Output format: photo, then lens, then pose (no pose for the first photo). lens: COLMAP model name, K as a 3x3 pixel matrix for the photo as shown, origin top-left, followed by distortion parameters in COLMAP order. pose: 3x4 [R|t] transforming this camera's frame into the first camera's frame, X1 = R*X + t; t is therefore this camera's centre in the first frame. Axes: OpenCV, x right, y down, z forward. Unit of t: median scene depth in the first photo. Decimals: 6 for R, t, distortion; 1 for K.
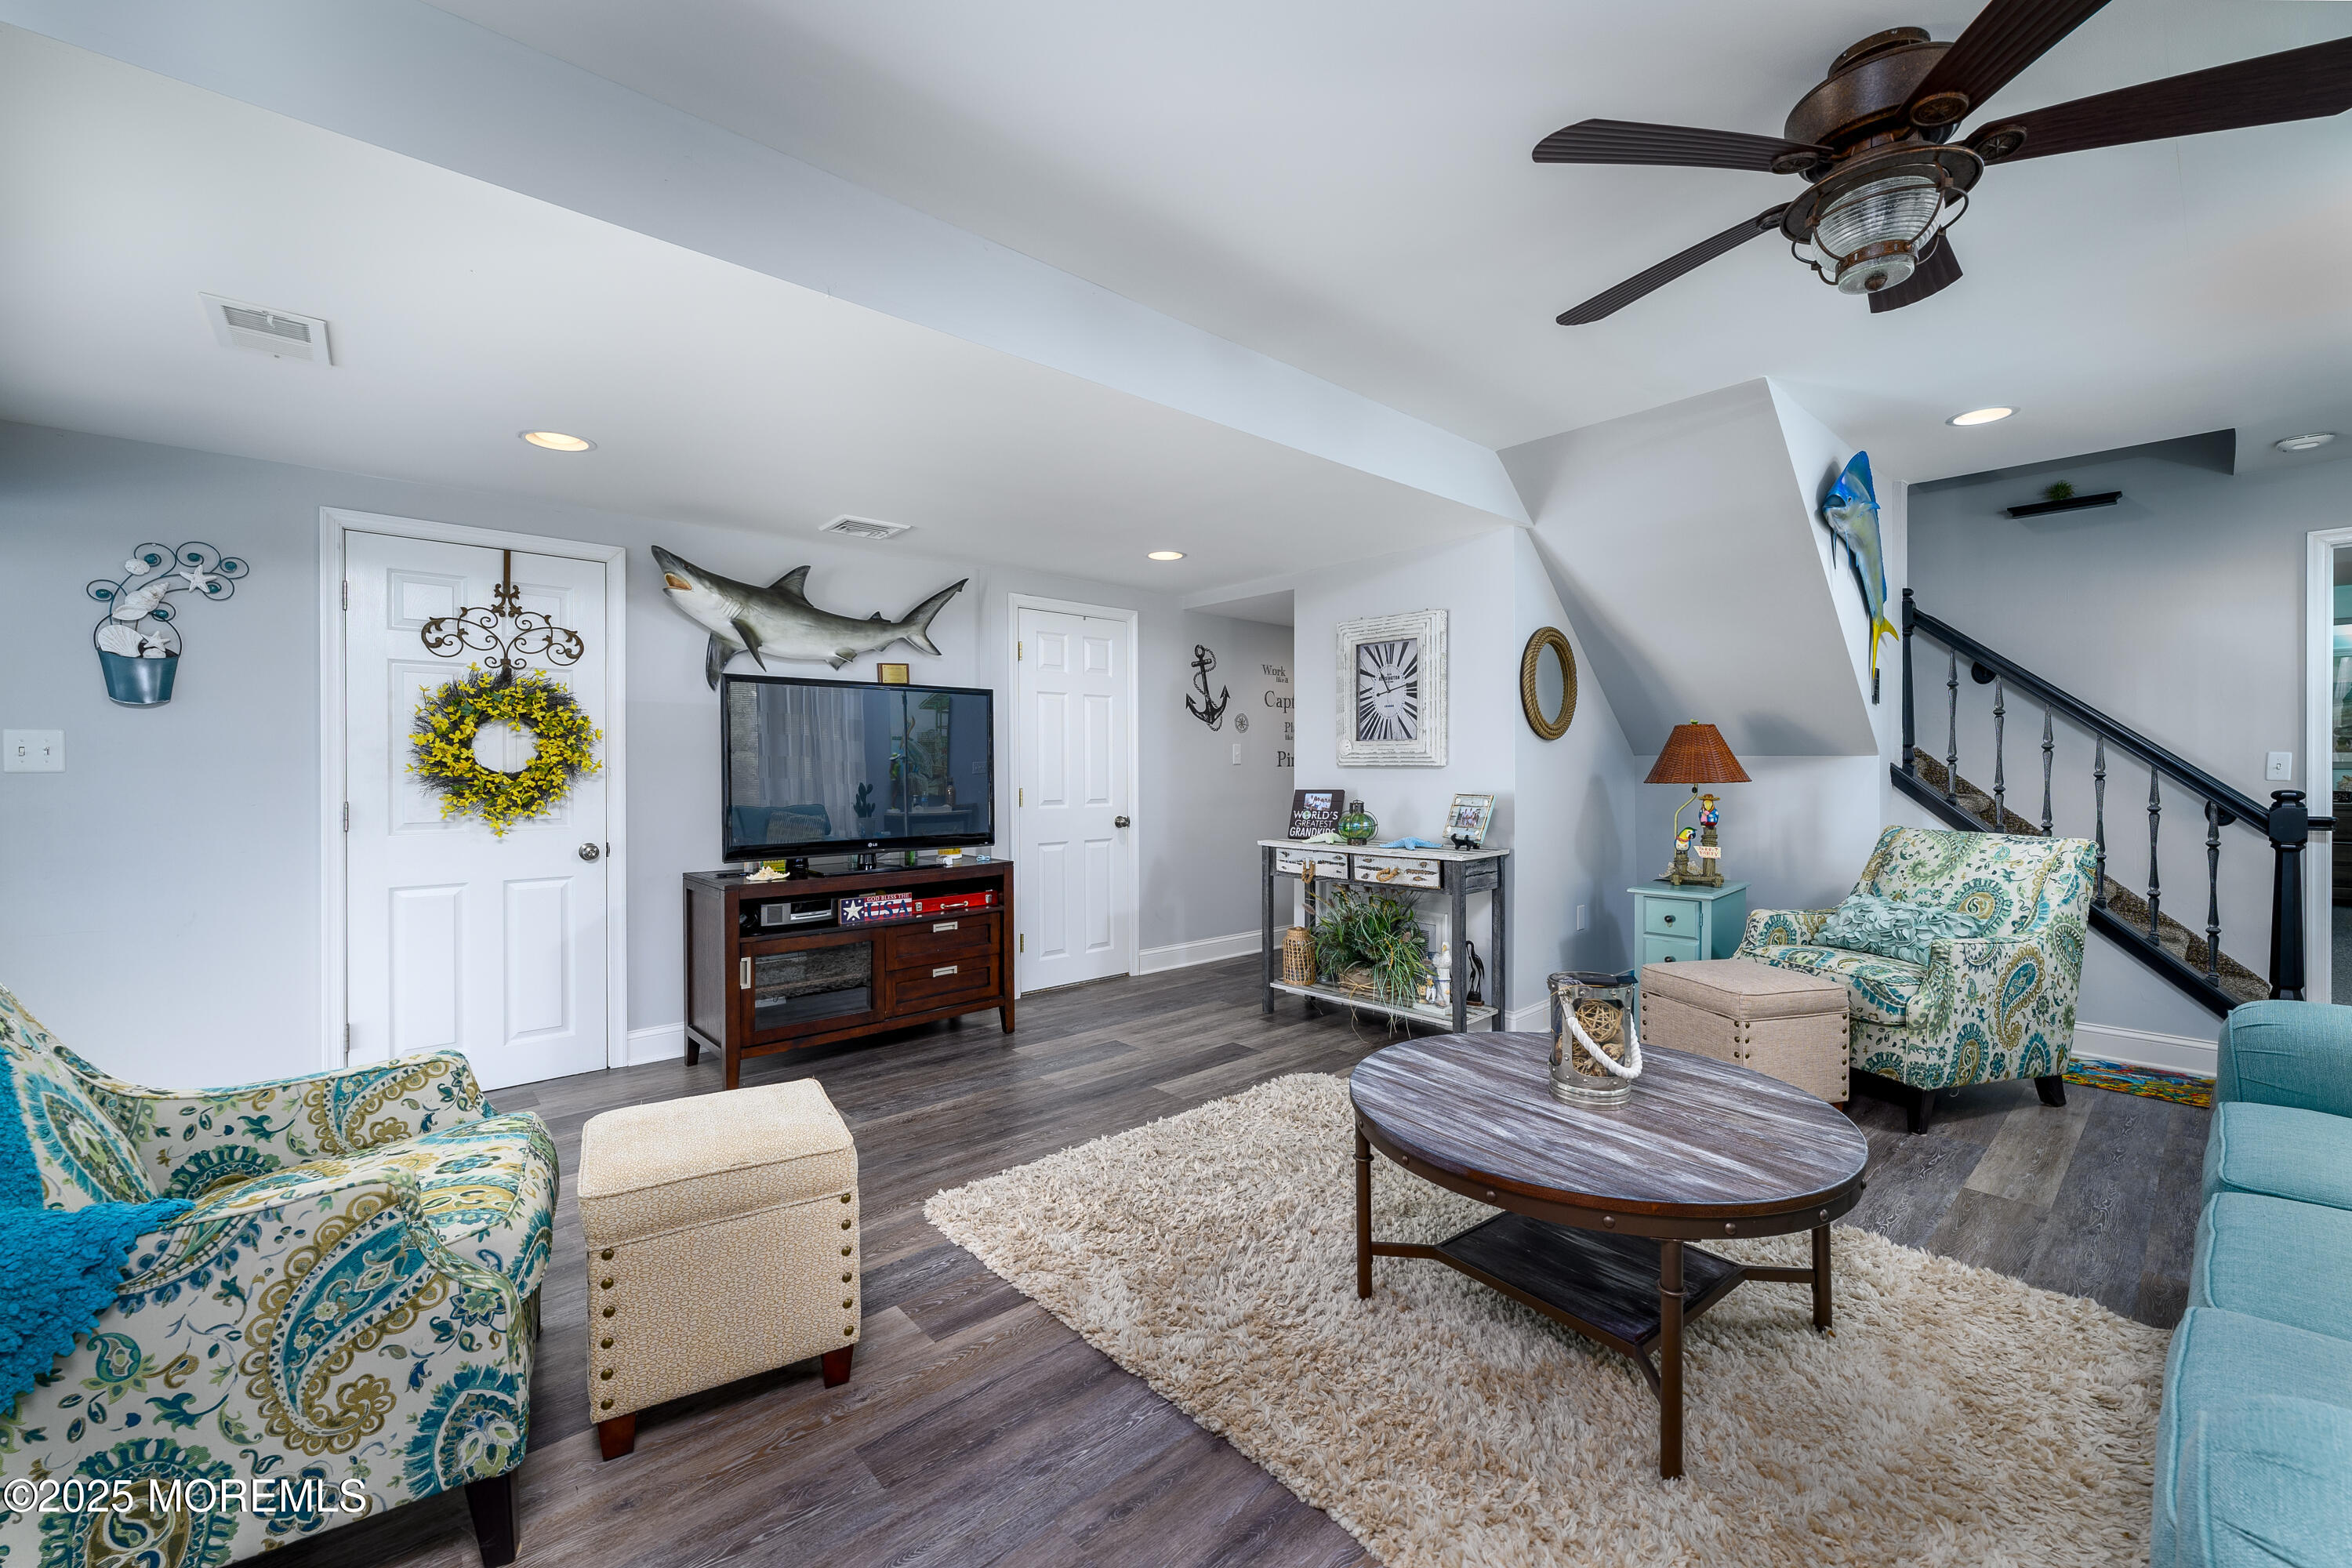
lens RADIAL K [[961.9, 0, 1168.8], [0, 961.9, 773.6], [0, 0, 1]] dist [0.003080, -0.002201]
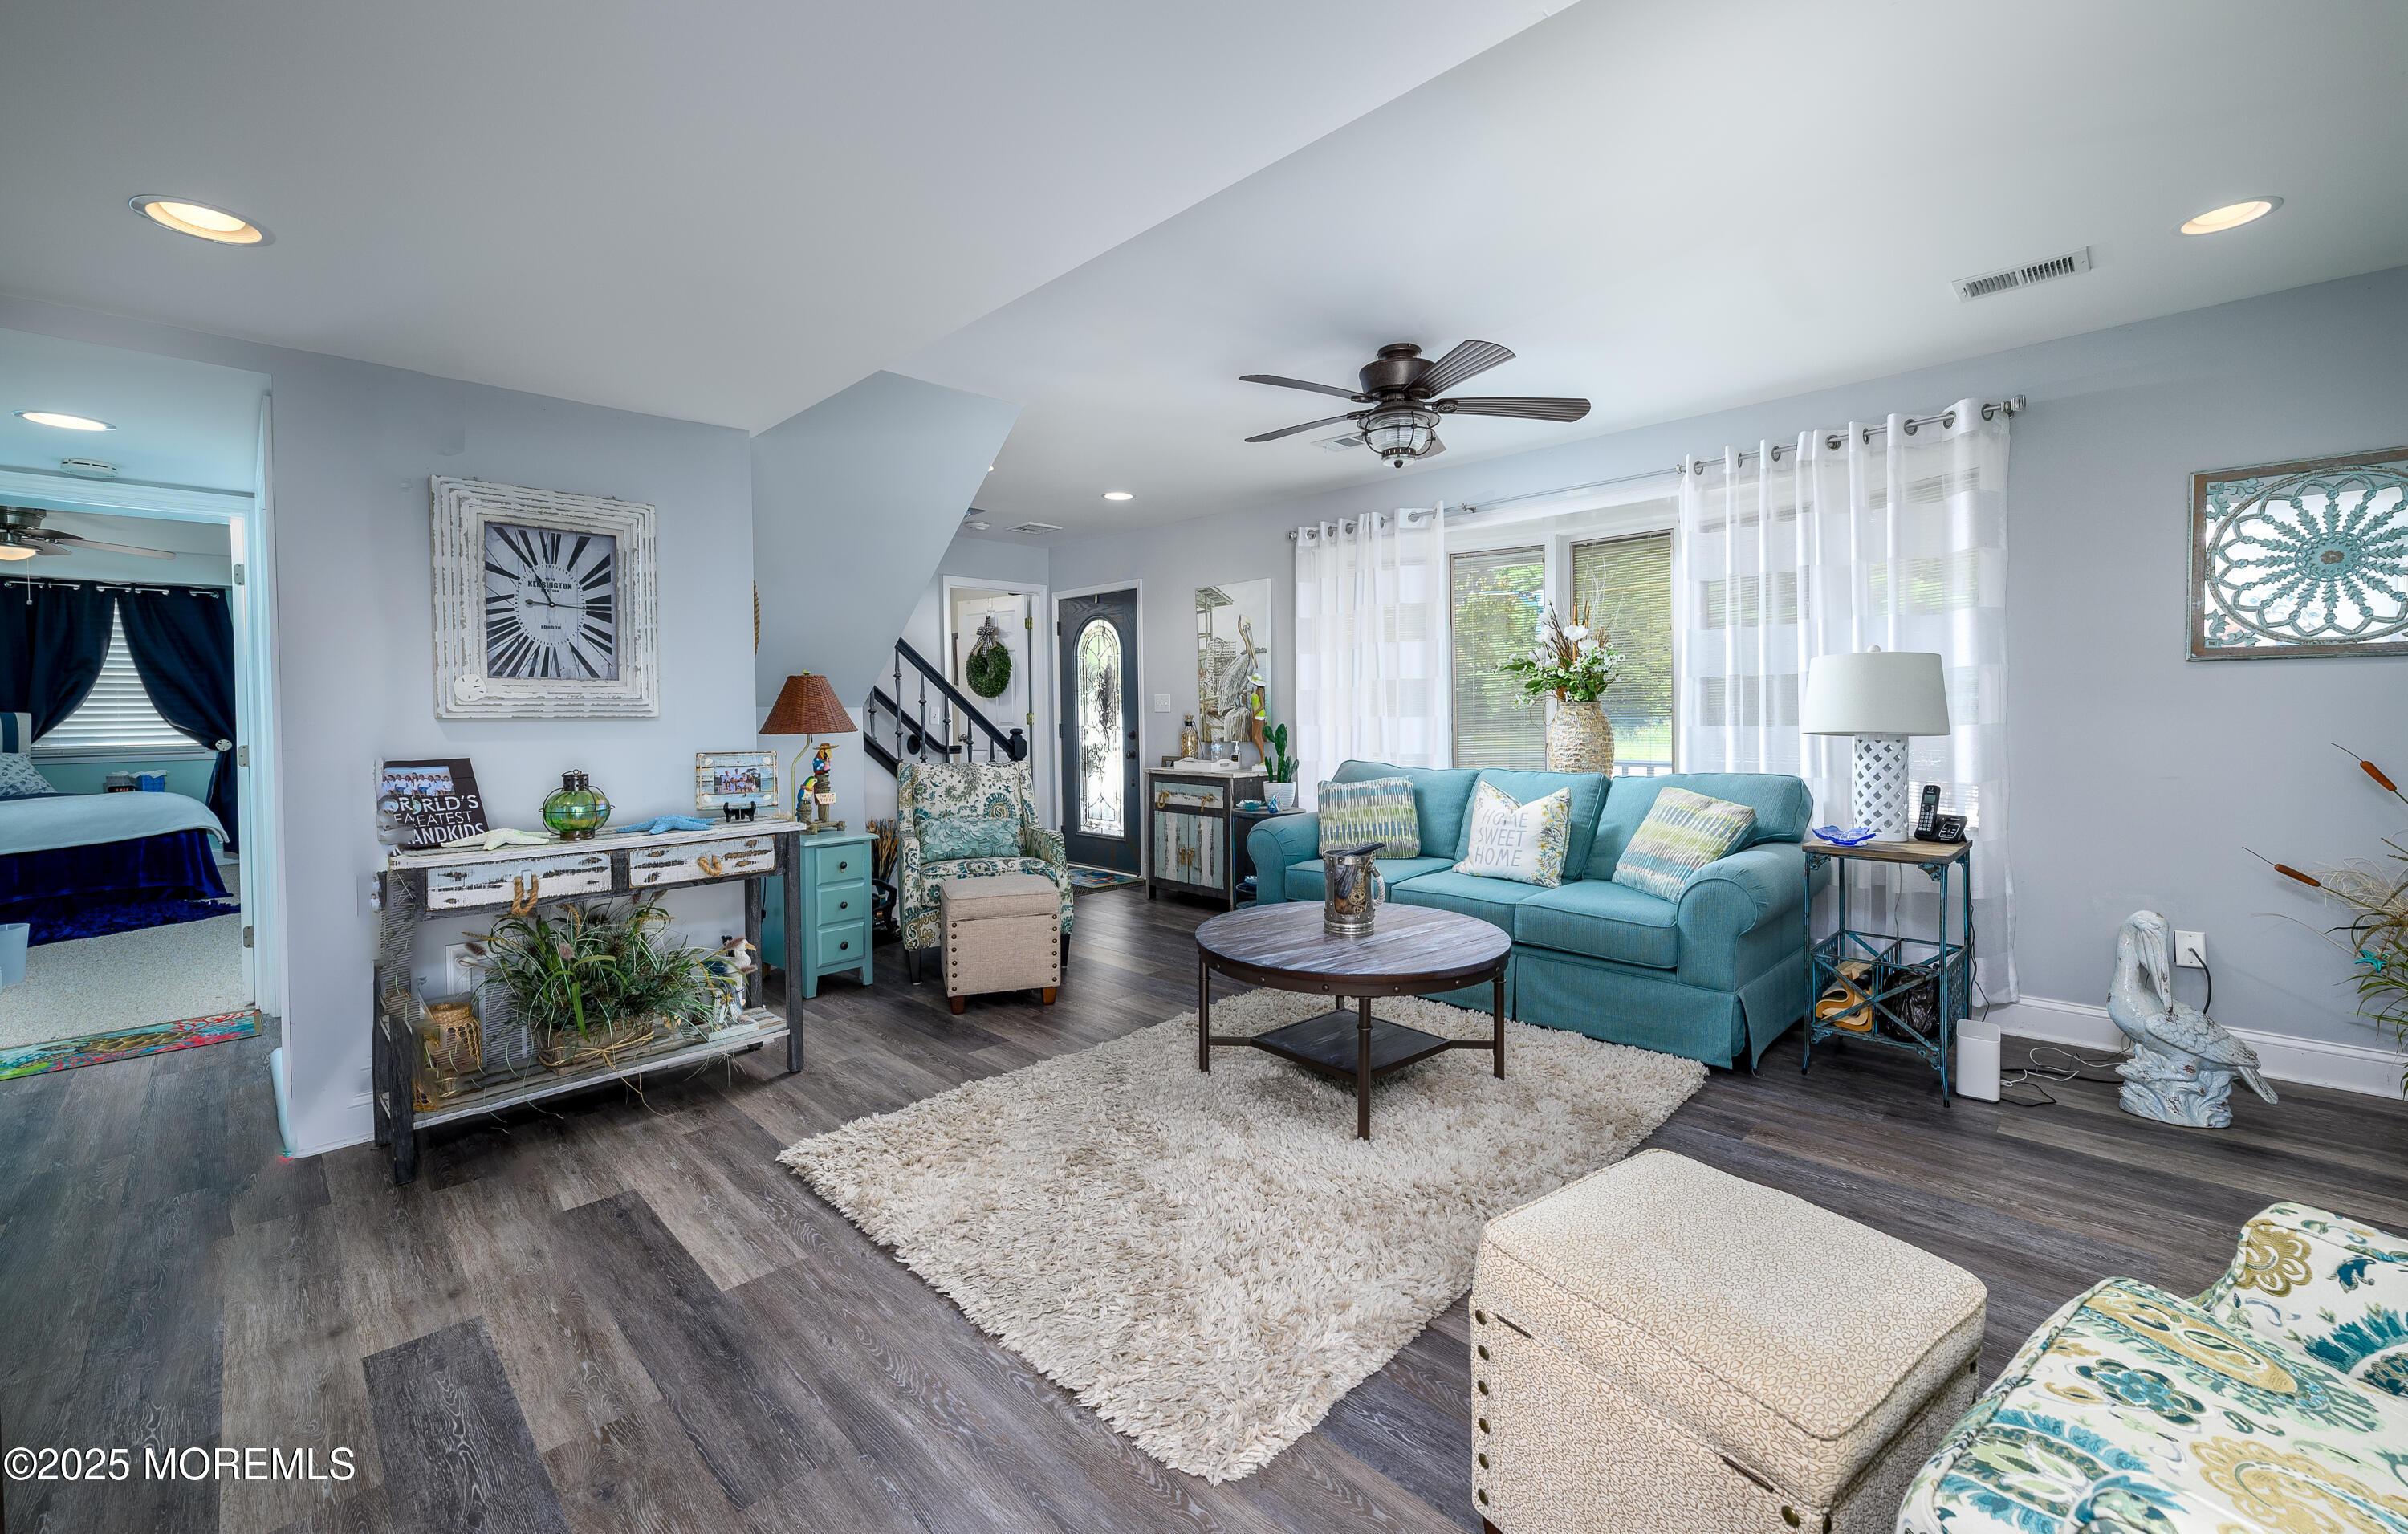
lens RADIAL K [[950.7, 0, 1235.7], [0, 950.7, 724.2], [0, 0, 1]] dist [0.009326, -0.000125]
pose [[-0.085687, -0.010426, 0.996268, -0.485392], [0.015517, 0.999810, 0.011798, -0.004131], [-0.996201, 0.016470, -0.085509, 0.613187]]
